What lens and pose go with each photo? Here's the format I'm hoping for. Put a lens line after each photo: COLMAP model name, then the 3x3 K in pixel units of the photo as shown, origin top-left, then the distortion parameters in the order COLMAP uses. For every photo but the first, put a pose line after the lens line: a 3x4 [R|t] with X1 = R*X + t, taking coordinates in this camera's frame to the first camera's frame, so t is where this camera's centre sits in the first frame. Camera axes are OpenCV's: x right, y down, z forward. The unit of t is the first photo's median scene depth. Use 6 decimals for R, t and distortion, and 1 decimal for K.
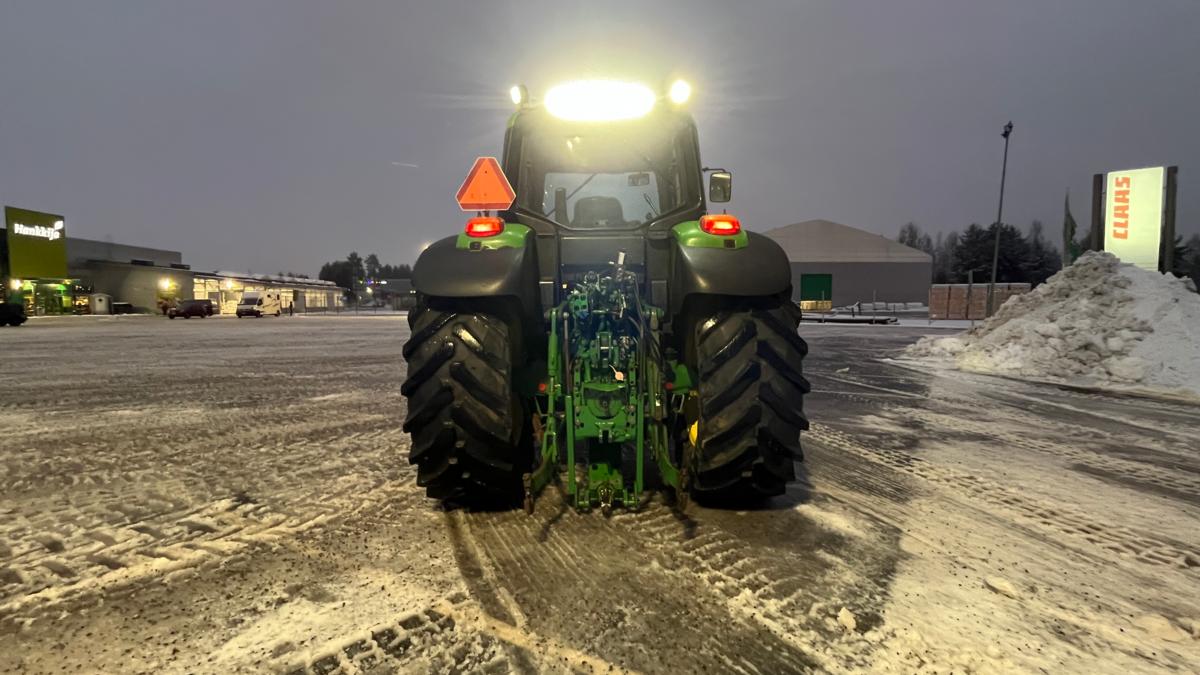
lens RADIAL K [[549.1, 0, 600.0], [0, 549.1, 337.5], [0, 0, 1]] dist [-0.002629, -0.001400]
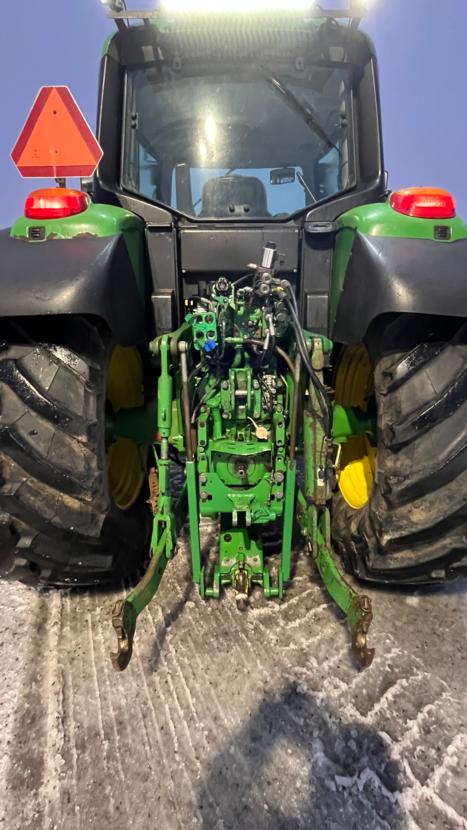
lens RADIAL K [[379.8, 0, 233.5], [0, 379.8, 415.0], [0, 0, 1]] dist [-0.002629, -0.001400]
pose [[0.999953, 0.007589, -0.006045, 0.001423], [-0.006386, 0.983863, 0.178809, -0.039575], [0.007305, -0.178762, 0.983865, 0.518864]]
